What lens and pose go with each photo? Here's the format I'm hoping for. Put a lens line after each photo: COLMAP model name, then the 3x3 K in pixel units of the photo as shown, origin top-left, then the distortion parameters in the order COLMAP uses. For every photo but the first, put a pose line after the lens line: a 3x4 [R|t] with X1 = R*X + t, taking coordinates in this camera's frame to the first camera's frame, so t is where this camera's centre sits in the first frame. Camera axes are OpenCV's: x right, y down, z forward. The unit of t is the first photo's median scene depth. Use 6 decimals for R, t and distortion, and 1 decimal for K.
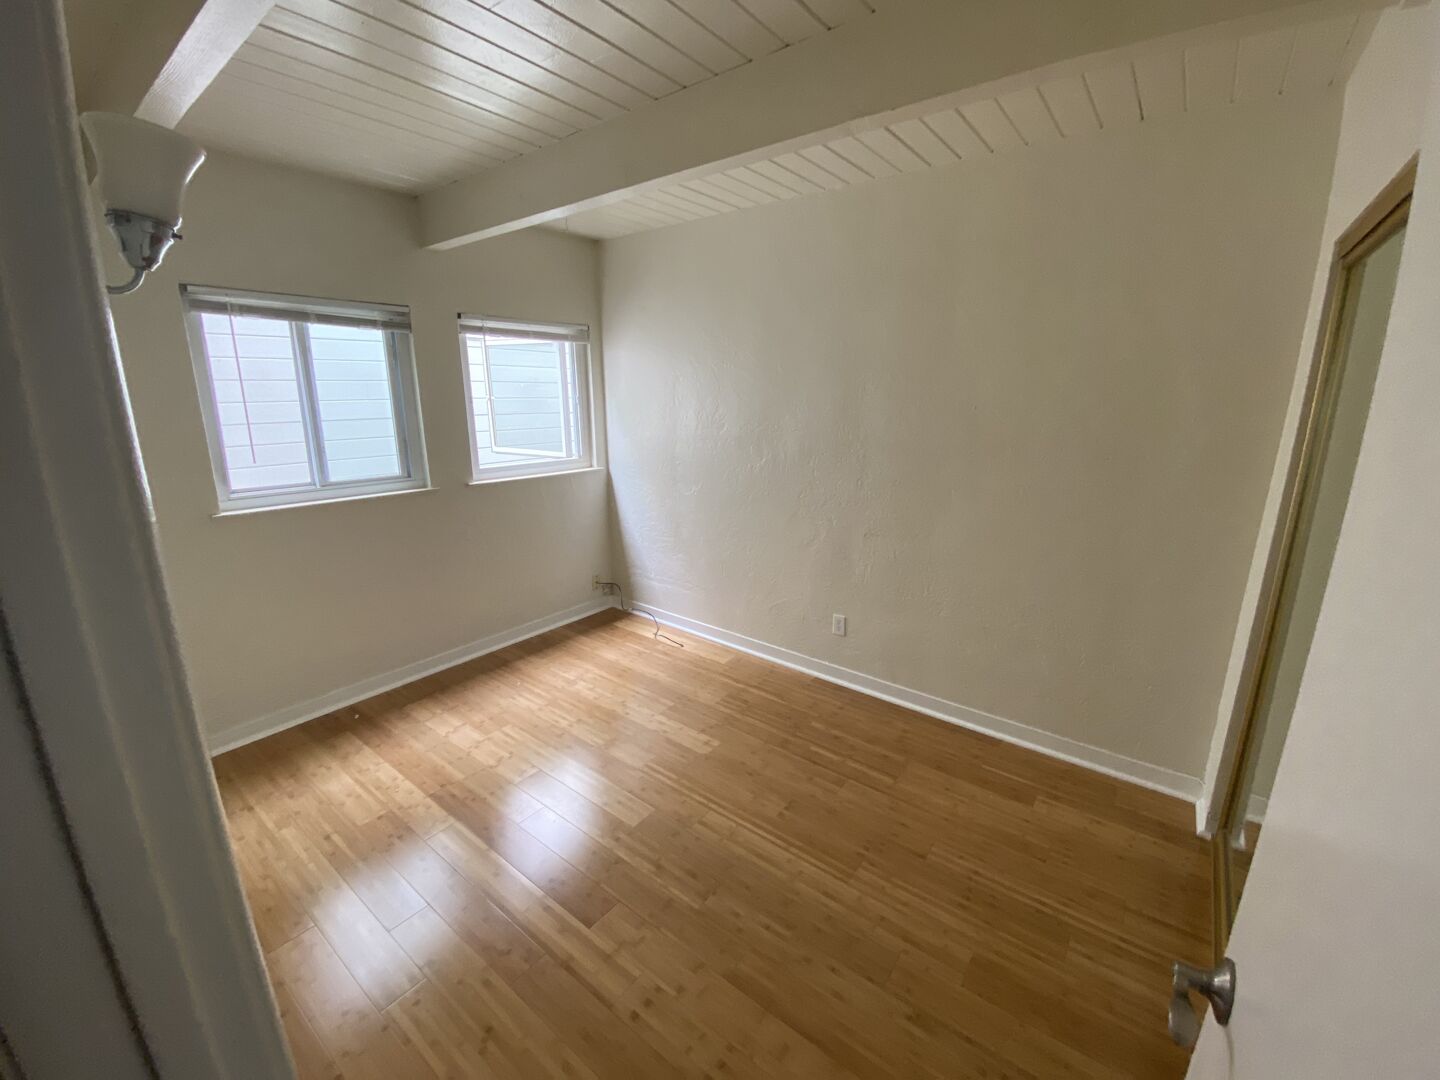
lens RADIAL K [[593.4, 0, 724.8], [0, 593.4, 533.4], [0, 0, 1]] dist [-0.003881, -0.003452]
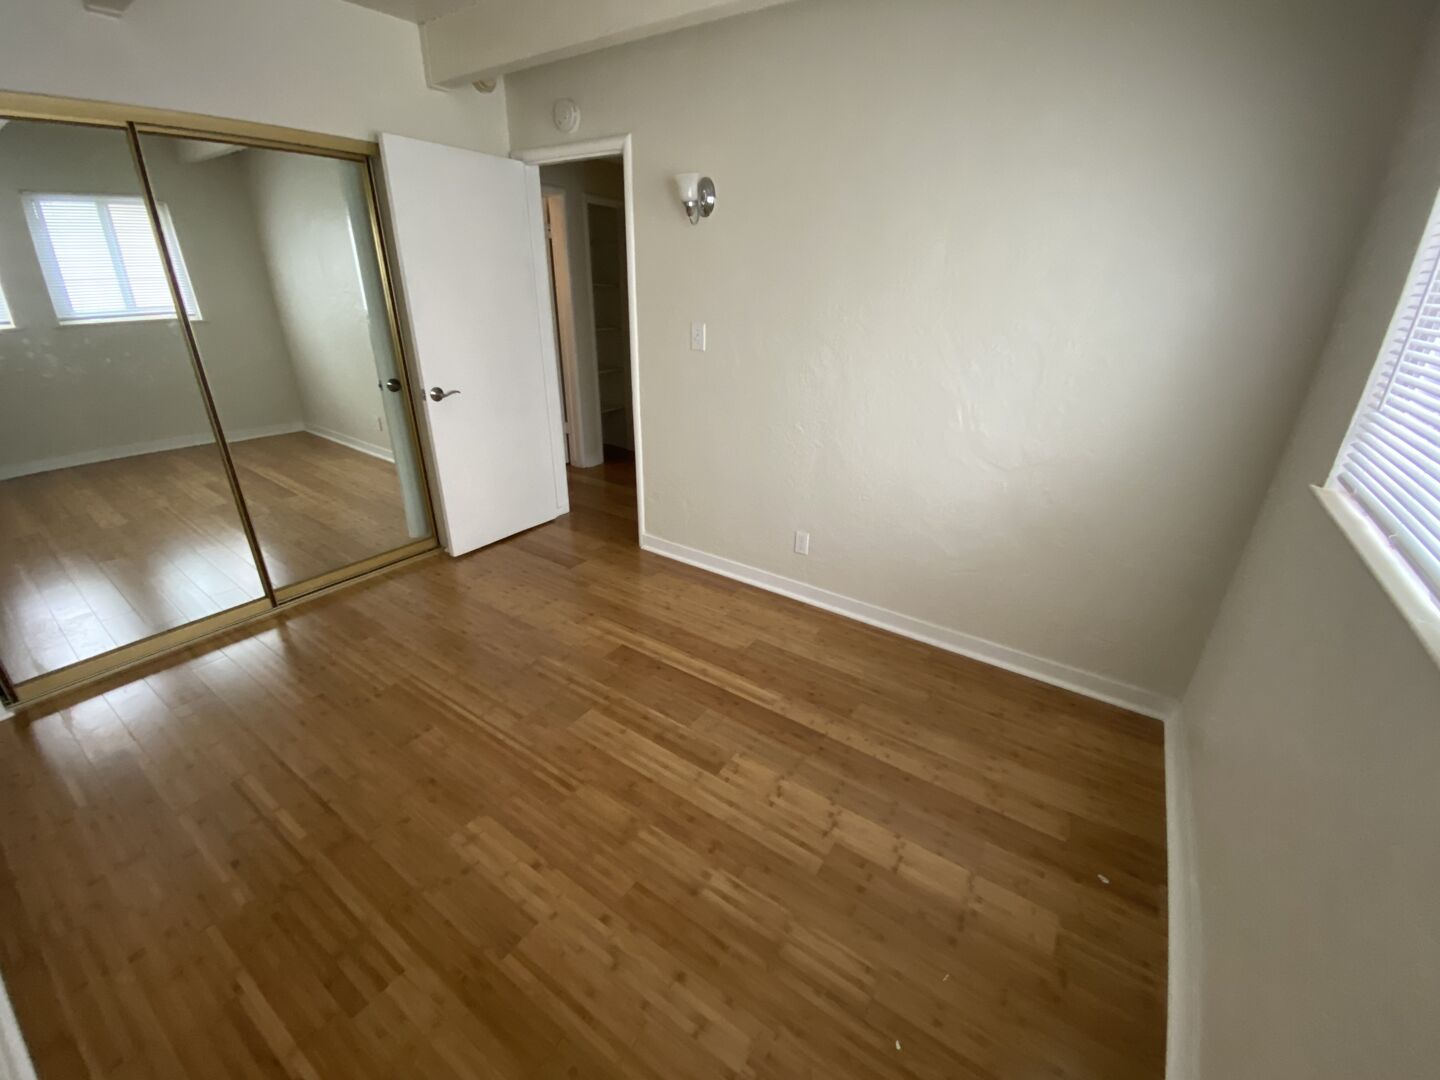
lens RADIAL K [[593.4, 0, 724.2], [0, 593.4, 528.8], [0, 0, 1]] dist [-0.003881, -0.003452]
pose [[-0.997992, 0.000843, -0.063332, -0.328905], [-0.036356, 0.811155, 0.583700, -0.356071], [0.051864, 0.584831, -0.809496, 1.710683]]
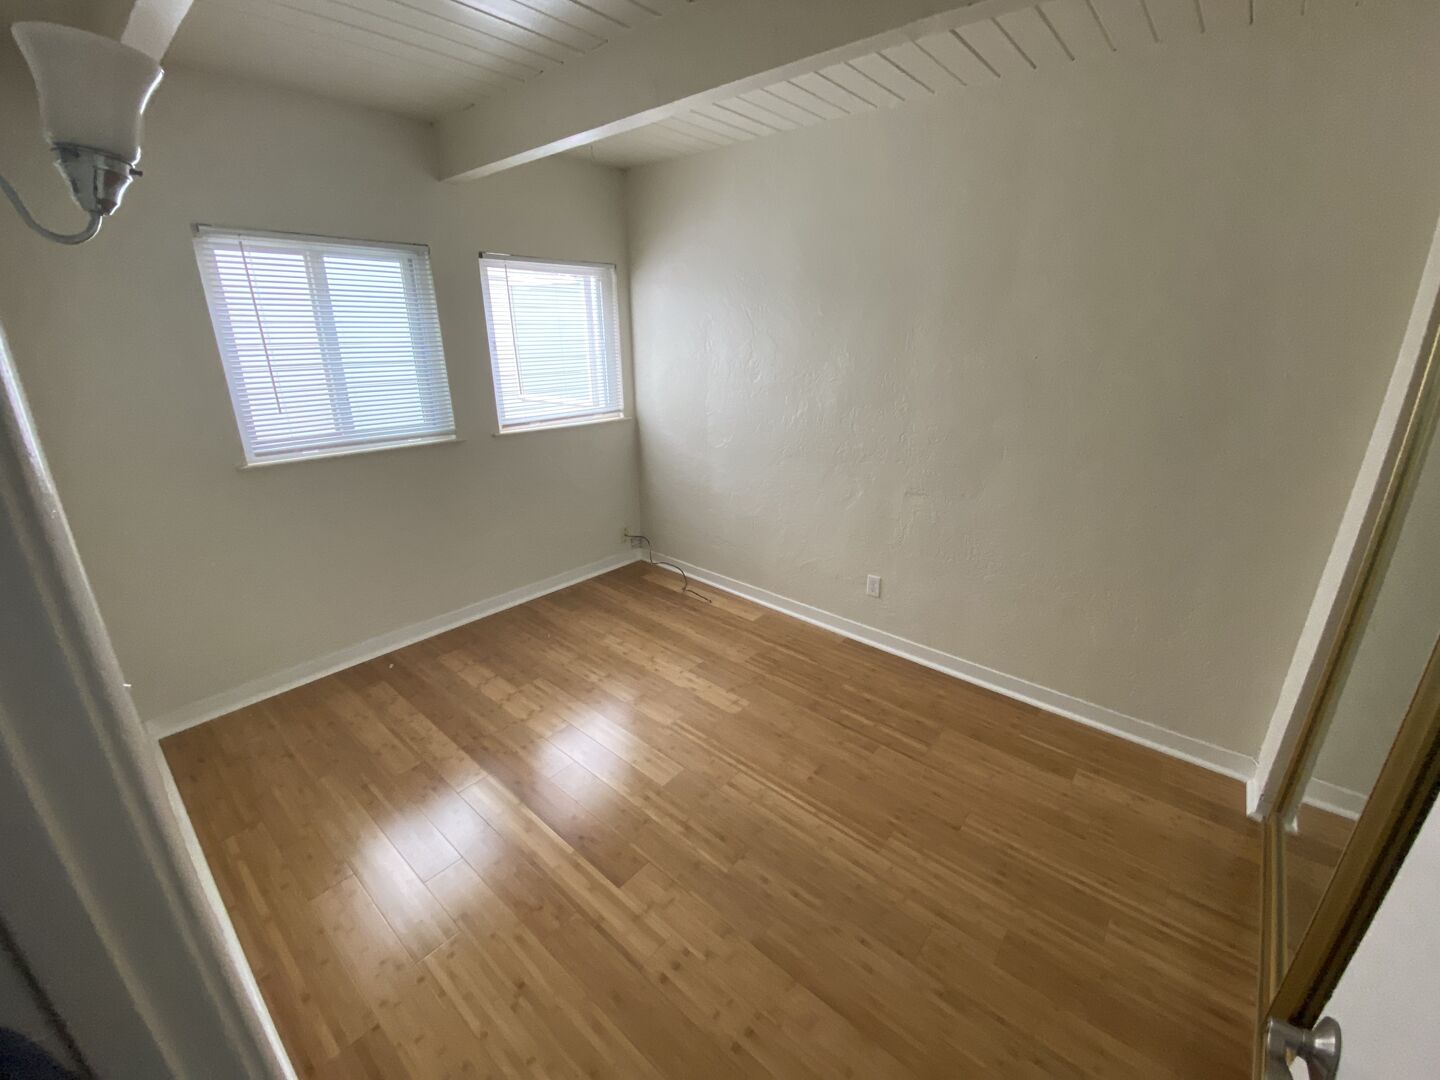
lens RADIAL K [[593.4, 0, 724.7], [0, 593.4, 532.5], [0, 0, 1]] dist [-0.003881, -0.003452]
pose [[0.998807, 0.015907, -0.046166, -0.009975], [-0.011576, 0.995635, 0.092612, -0.026221], [0.047437, -0.091967, 0.994631, 0.051589]]
